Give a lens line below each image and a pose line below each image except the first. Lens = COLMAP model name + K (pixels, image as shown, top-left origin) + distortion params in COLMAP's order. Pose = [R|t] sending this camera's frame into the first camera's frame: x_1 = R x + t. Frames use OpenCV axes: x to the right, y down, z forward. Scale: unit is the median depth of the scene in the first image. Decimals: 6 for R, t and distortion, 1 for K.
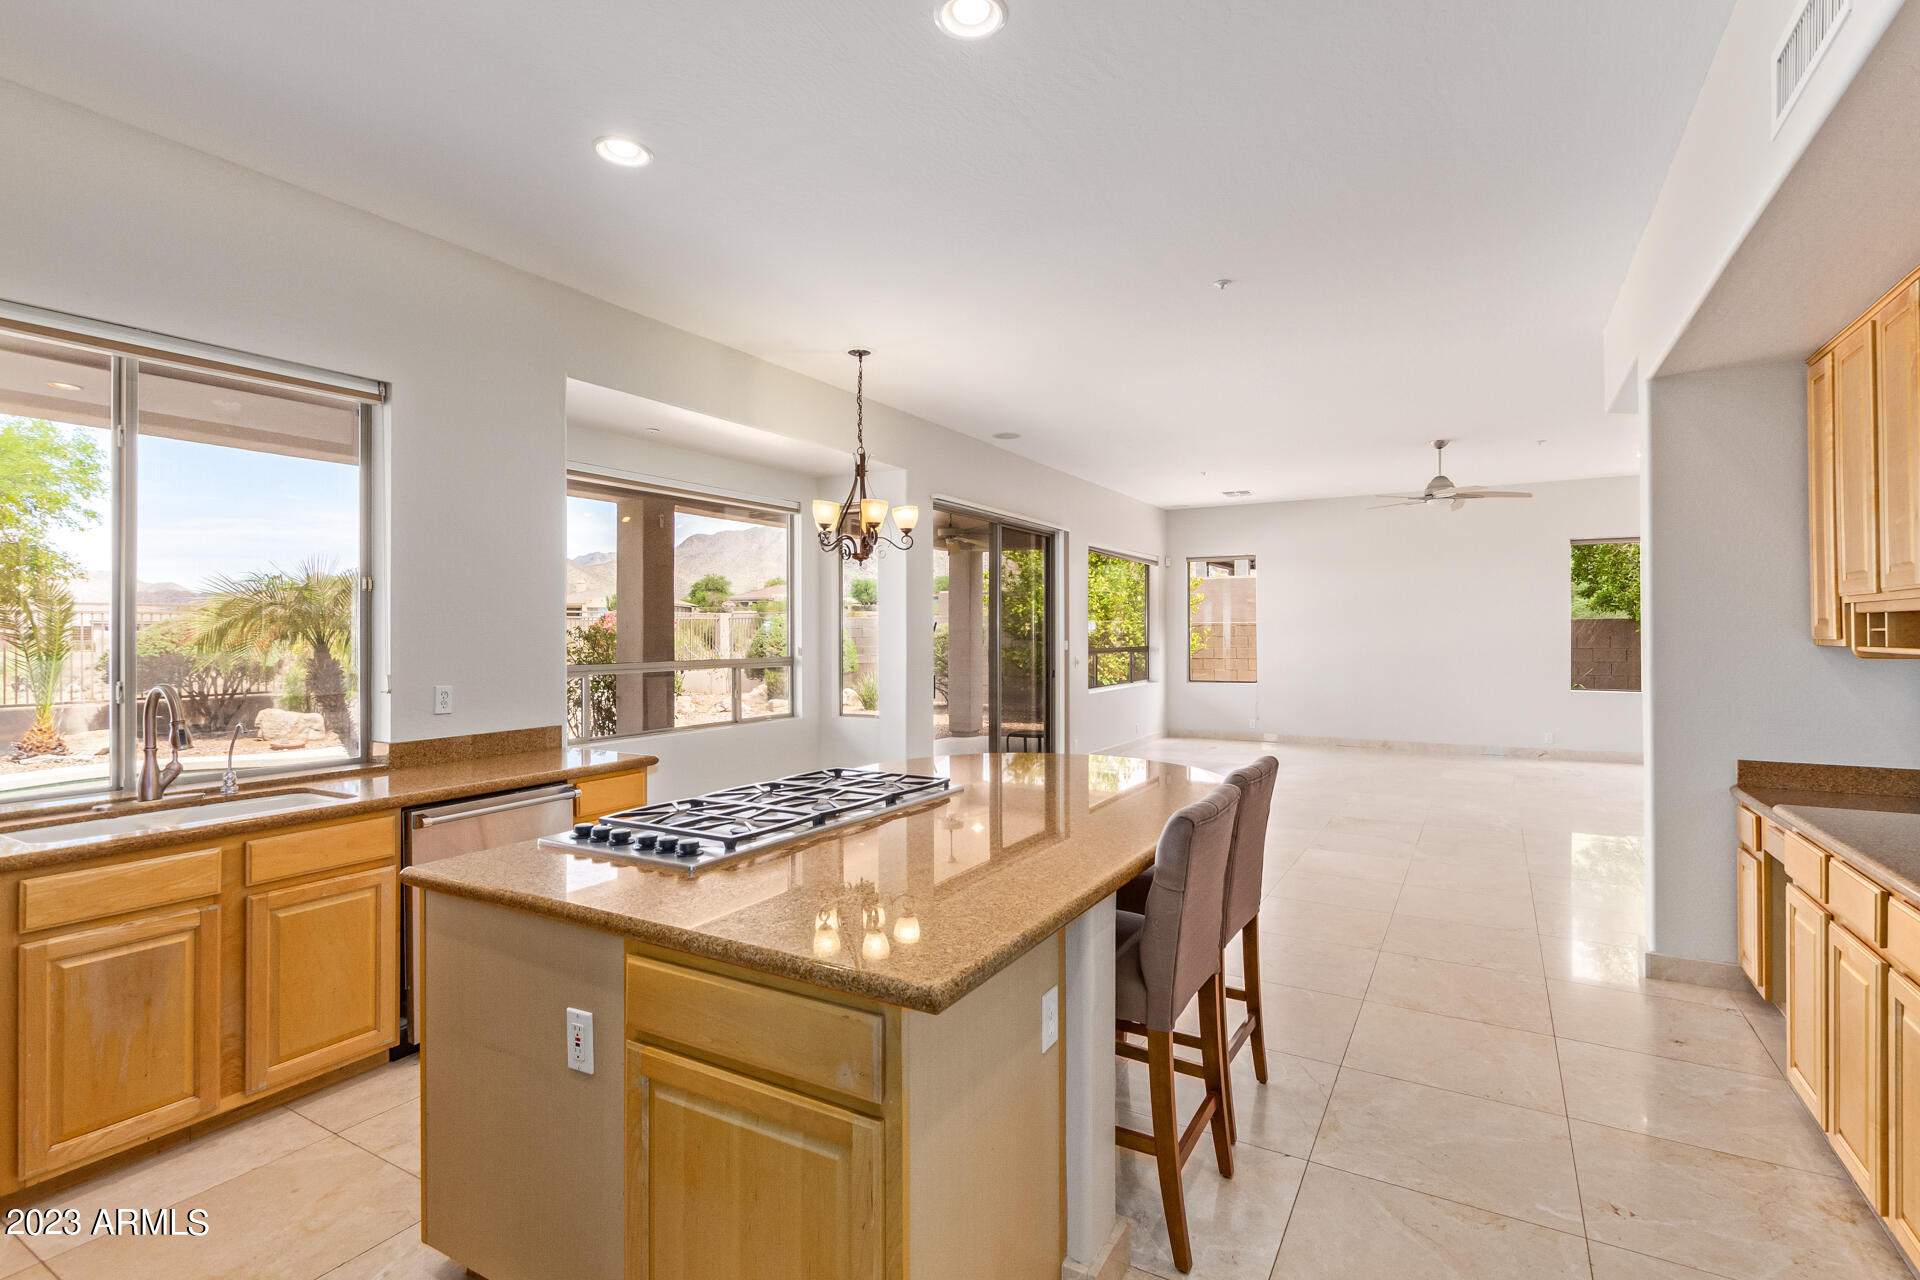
lens RADIAL K [[897.2, 0, 960.2], [0, 897.2, 634.0], [0, 0, 1]] dist [0.000476, 0.000086]
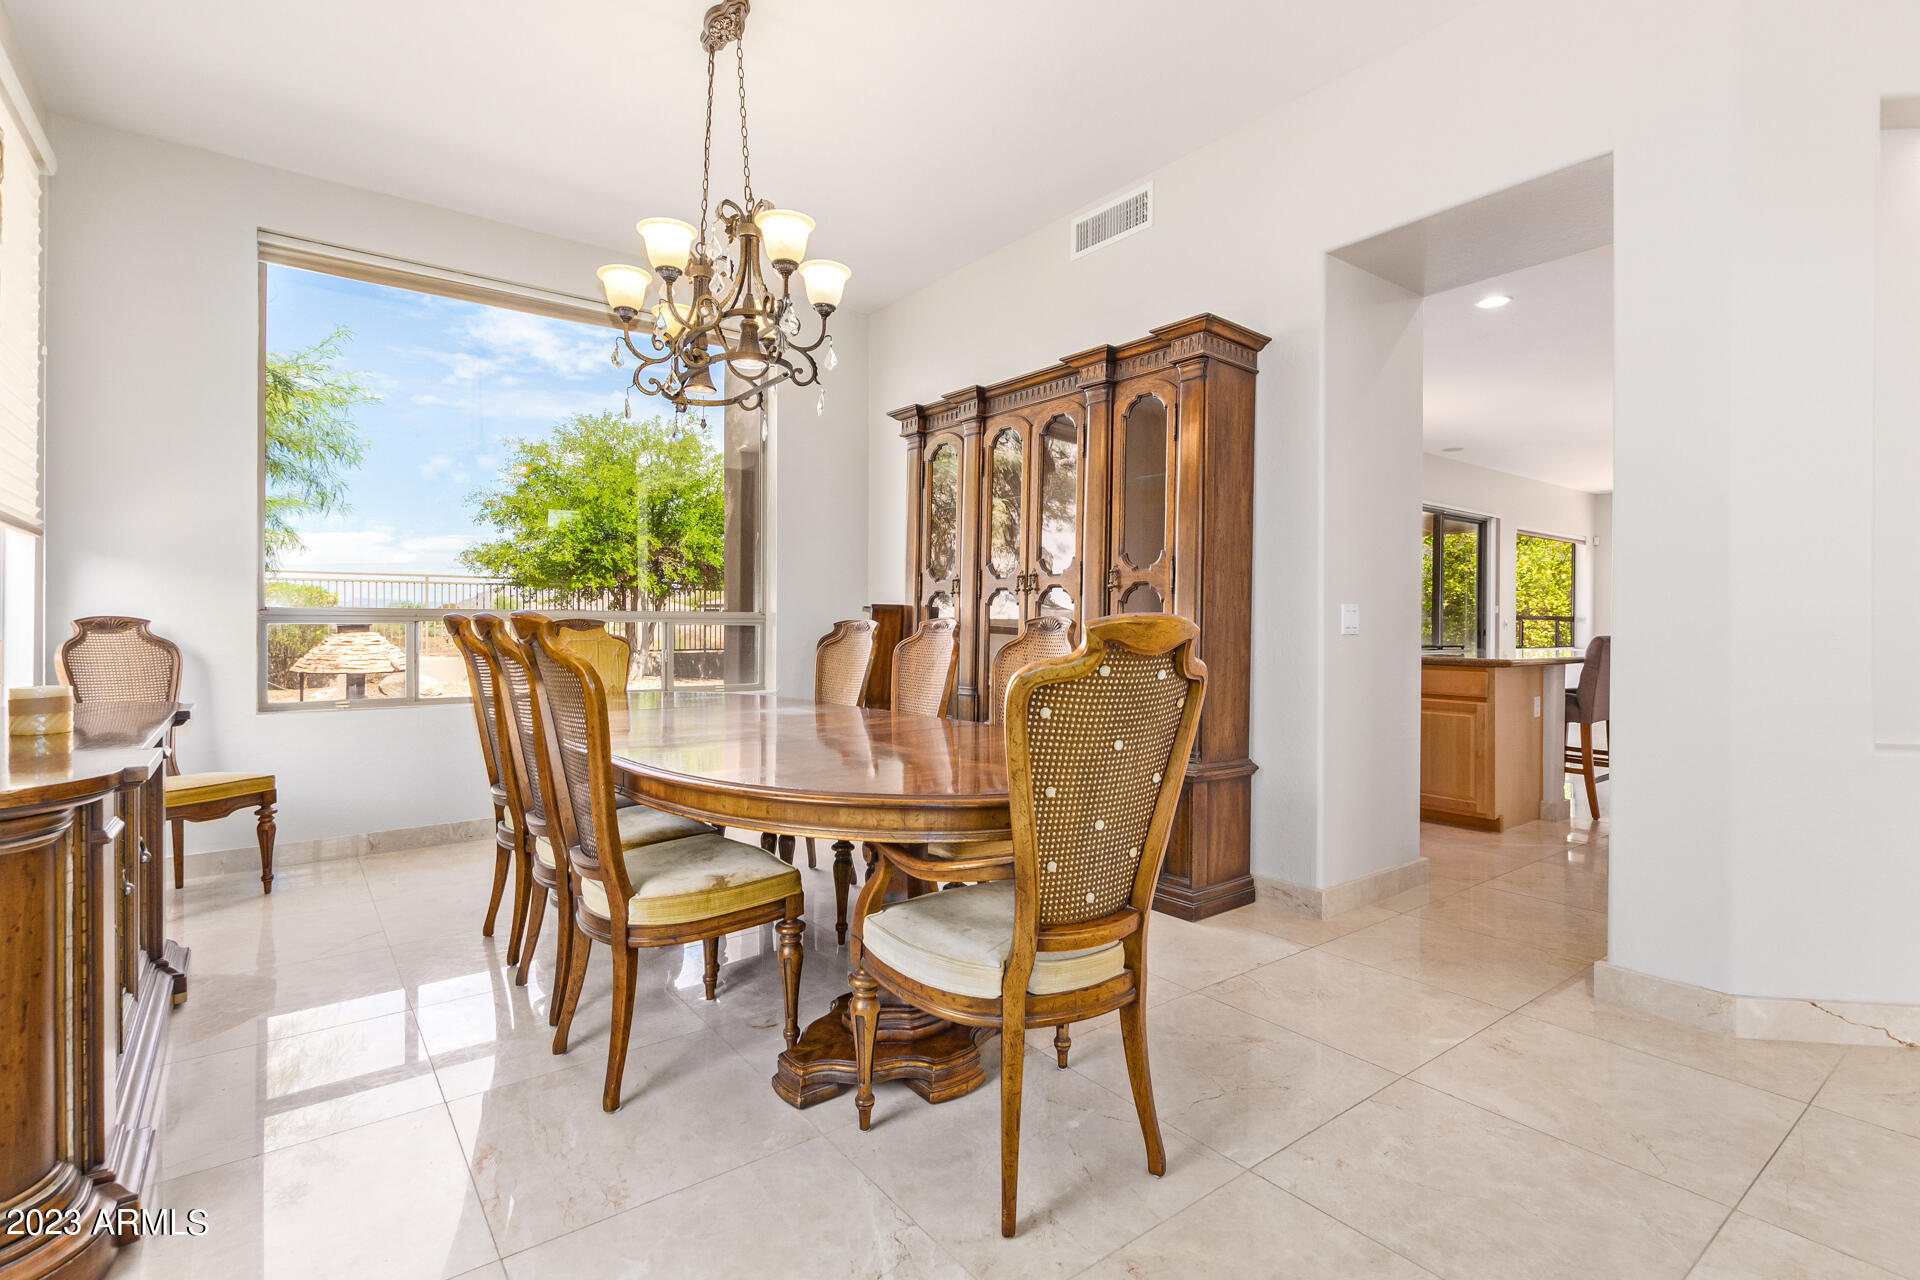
lens RADIAL K [[897.2, 0, 958.9], [0, 897.2, 632.5], [0, 0, 1]] dist [0.000476, 0.000086]
pose [[0.924541, 0.010376, -0.380942, -0.097195], [-0.007513, 0.999931, 0.009000, 0.038922], [0.381009, -0.005459, 0.924555, -0.435552]]
